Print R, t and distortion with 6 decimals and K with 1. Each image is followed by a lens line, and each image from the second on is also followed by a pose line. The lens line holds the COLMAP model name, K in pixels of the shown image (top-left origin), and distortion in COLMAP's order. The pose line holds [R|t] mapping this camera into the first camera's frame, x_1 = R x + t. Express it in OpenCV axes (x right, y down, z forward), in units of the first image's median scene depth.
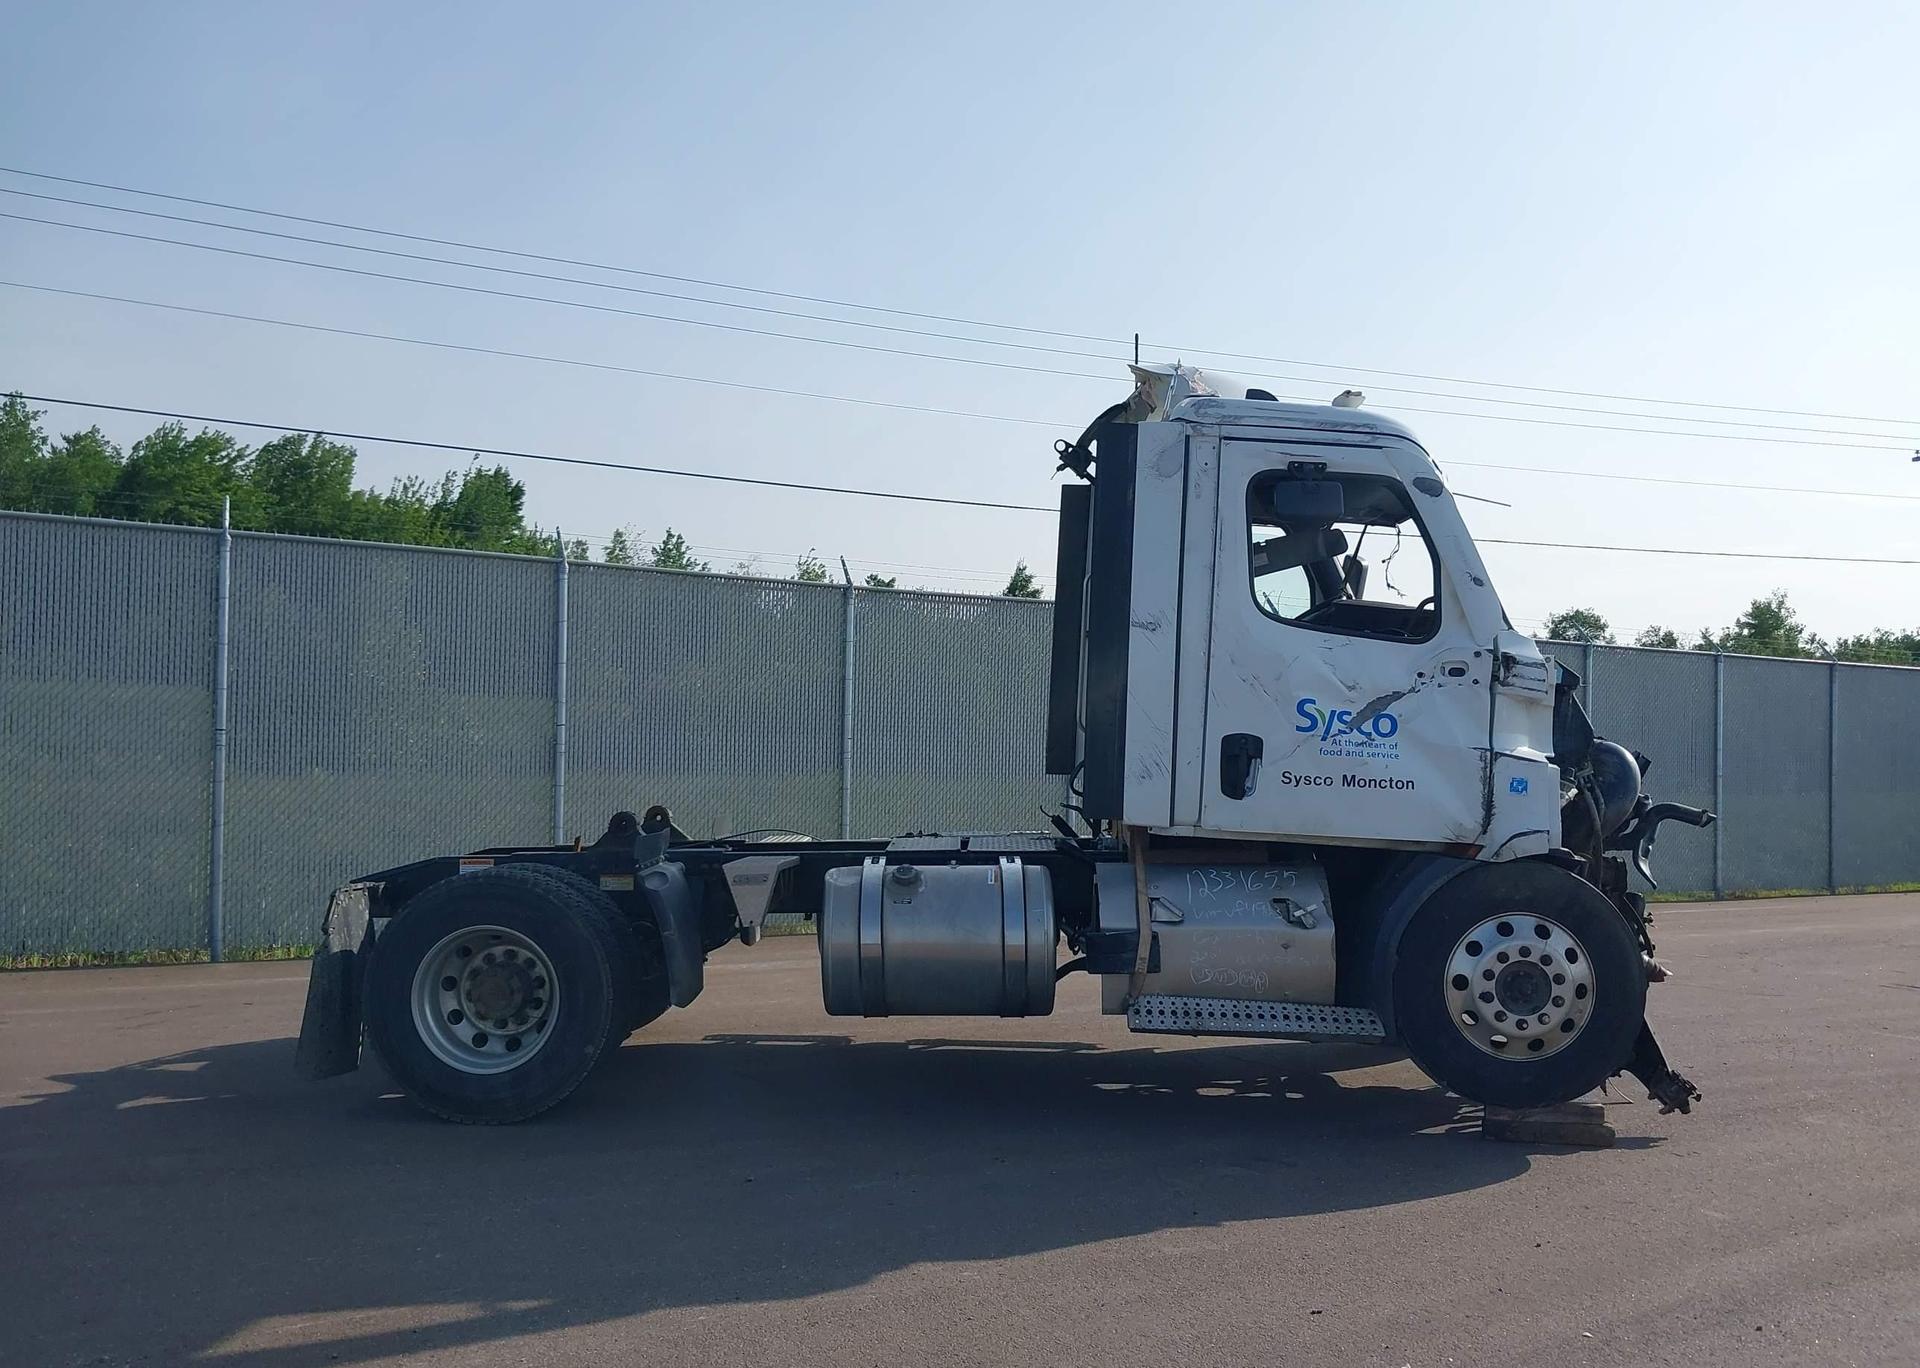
lens RADIAL K [[1504.2, 0, 961.4], [0, 1504.2, 676.1], [0, 0, 1]] dist [0.127629, -0.328631]
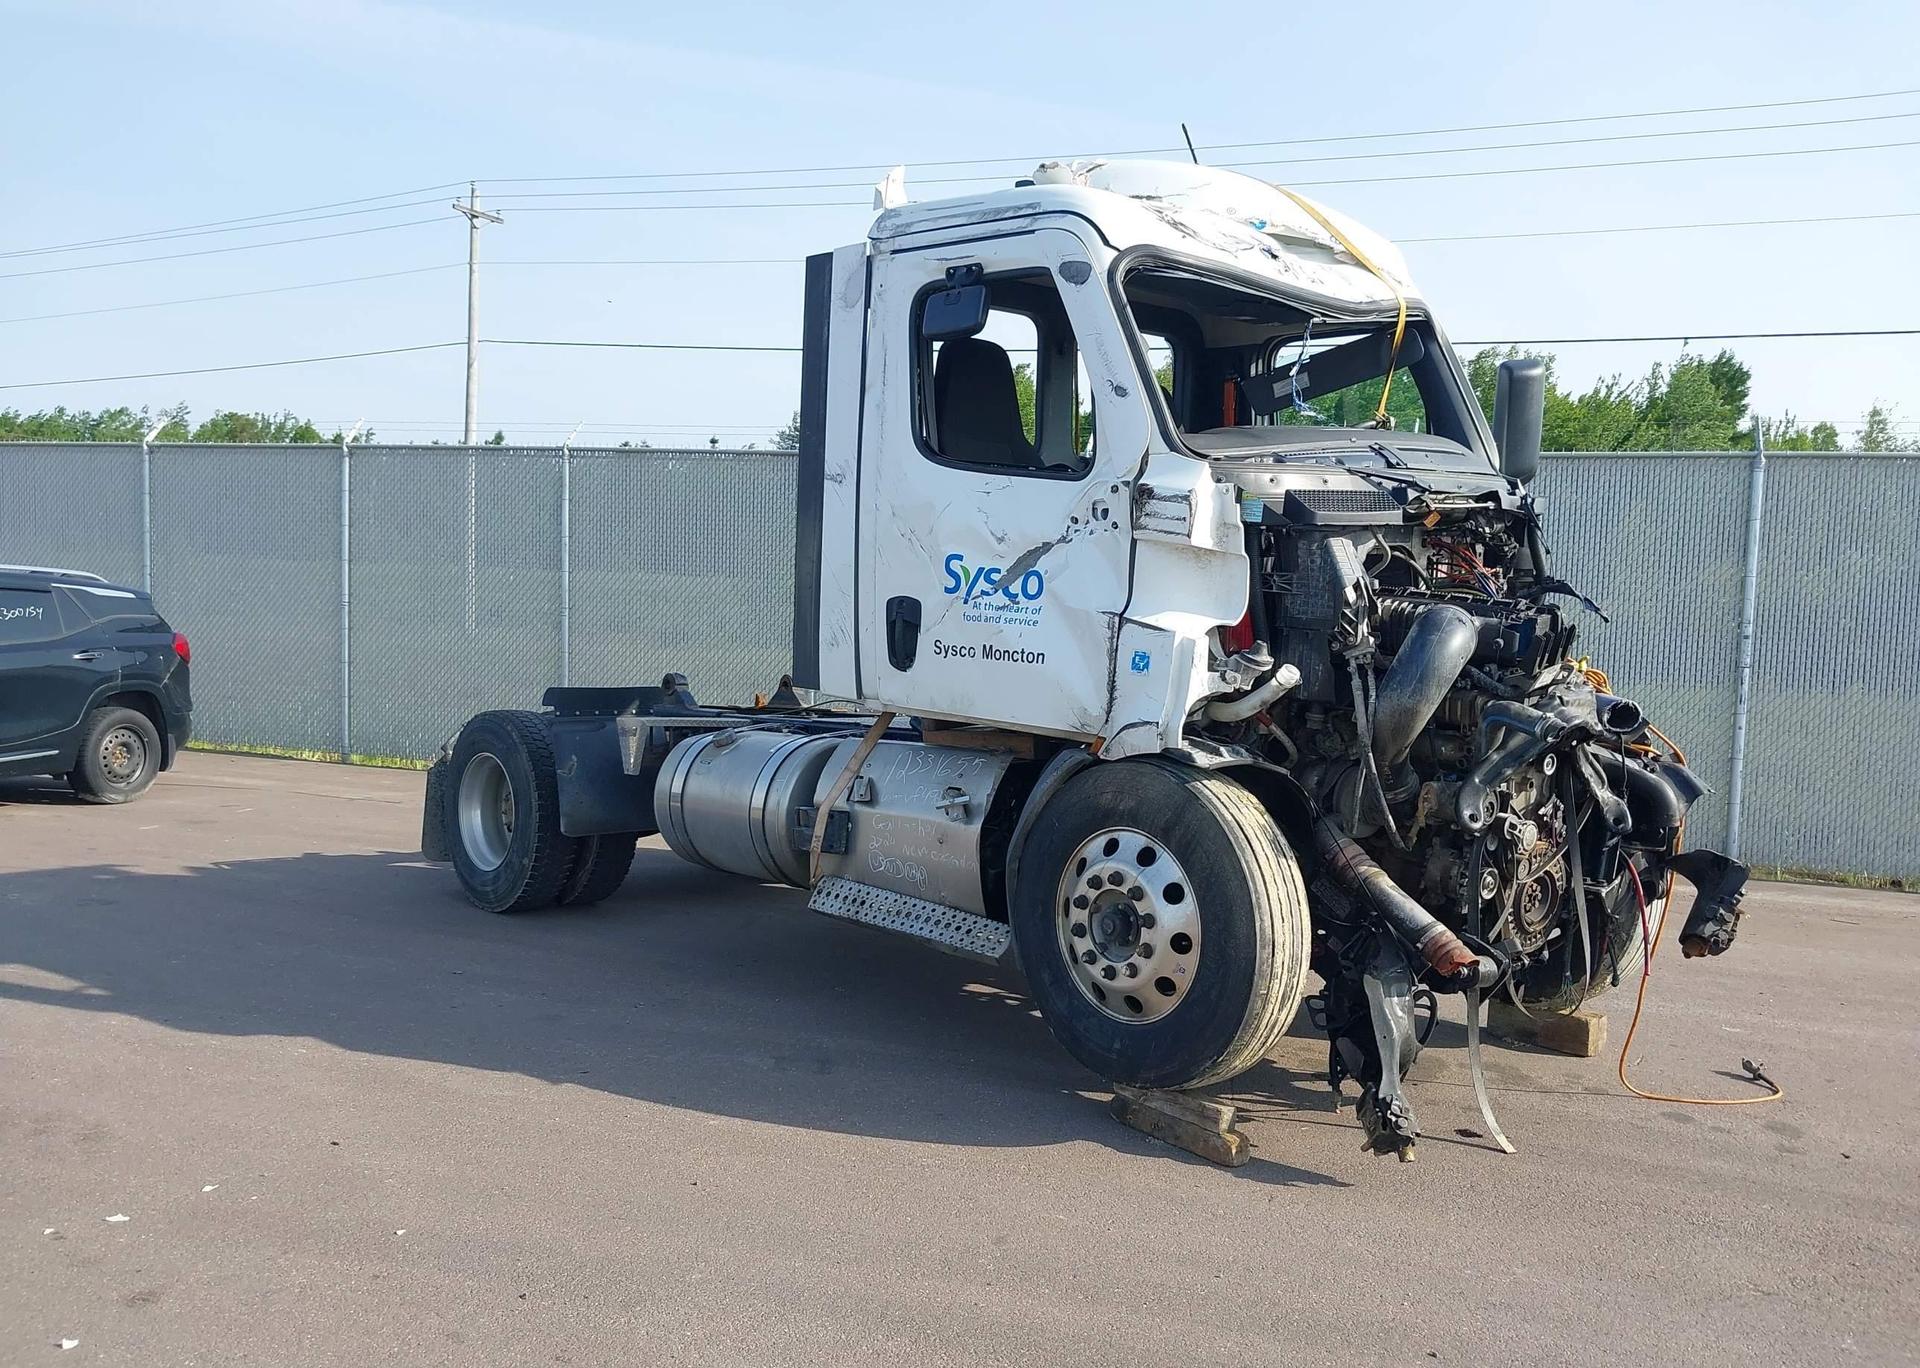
lens RADIAL K [[1512.0, 0, 947.0], [0, 1512.0, 690.4], [0, 0, 1]] dist [0.157295, -0.331631]
pose [[0.680318, 0.037321, -0.731966, 0.846949], [0.010319, 0.998116, 0.060483, 0.039681], [0.732844, -0.048701, 0.678651, 0.419881]]
